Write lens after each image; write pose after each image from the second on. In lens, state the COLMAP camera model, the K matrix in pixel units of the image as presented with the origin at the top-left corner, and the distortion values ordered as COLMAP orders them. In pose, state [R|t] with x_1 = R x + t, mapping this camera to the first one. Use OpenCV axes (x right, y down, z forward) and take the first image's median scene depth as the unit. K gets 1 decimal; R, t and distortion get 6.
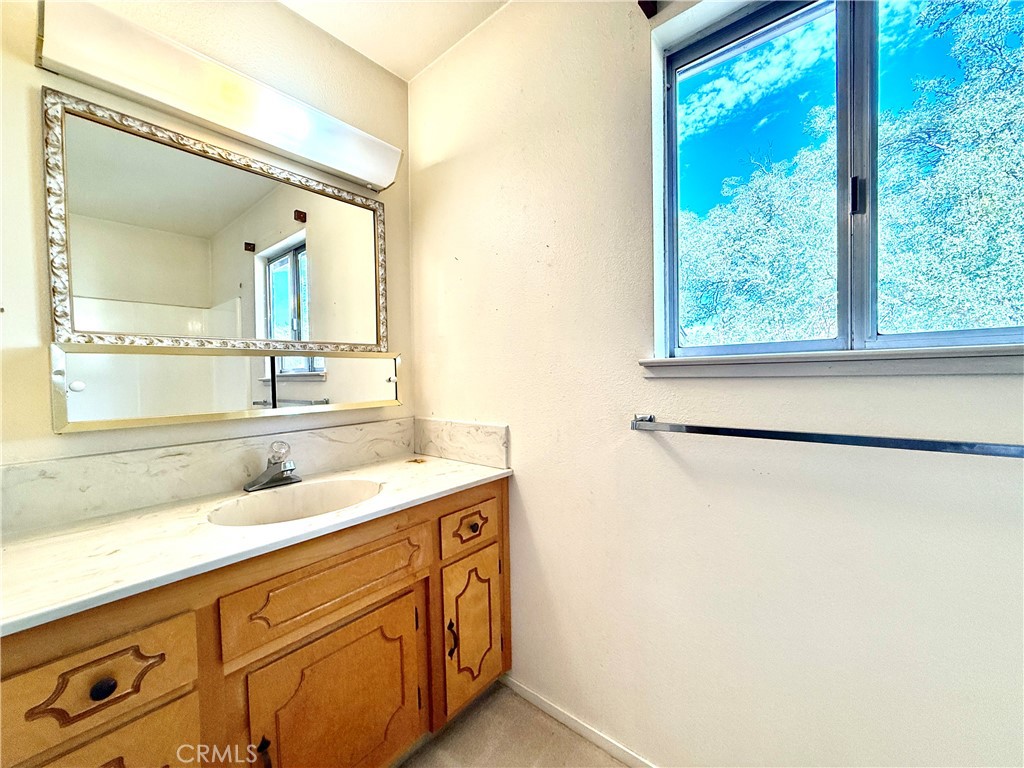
lens RADIAL K [[407.4, 0, 510.1], [0, 407.4, 384.4], [0, 0, 1]] dist [-0.001611, -0.000032]
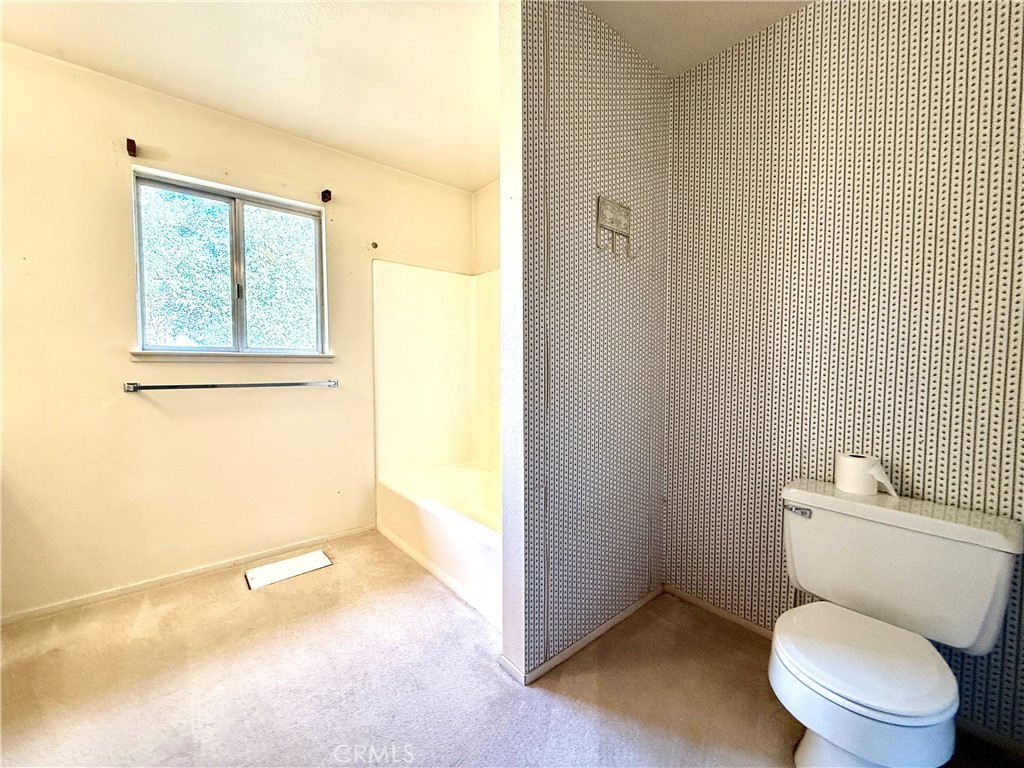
lens RADIAL K [[407.4, 0, 510.1], [0, 407.4, 384.4], [0, 0, 1]] dist [-0.001611, -0.000032]
pose [[0.173603, -0.023644, 0.984532, -1.060122], [0.015115, 0.999658, 0.021342, 0.065859], [-0.984700, 0.011177, 0.173901, -0.852034]]
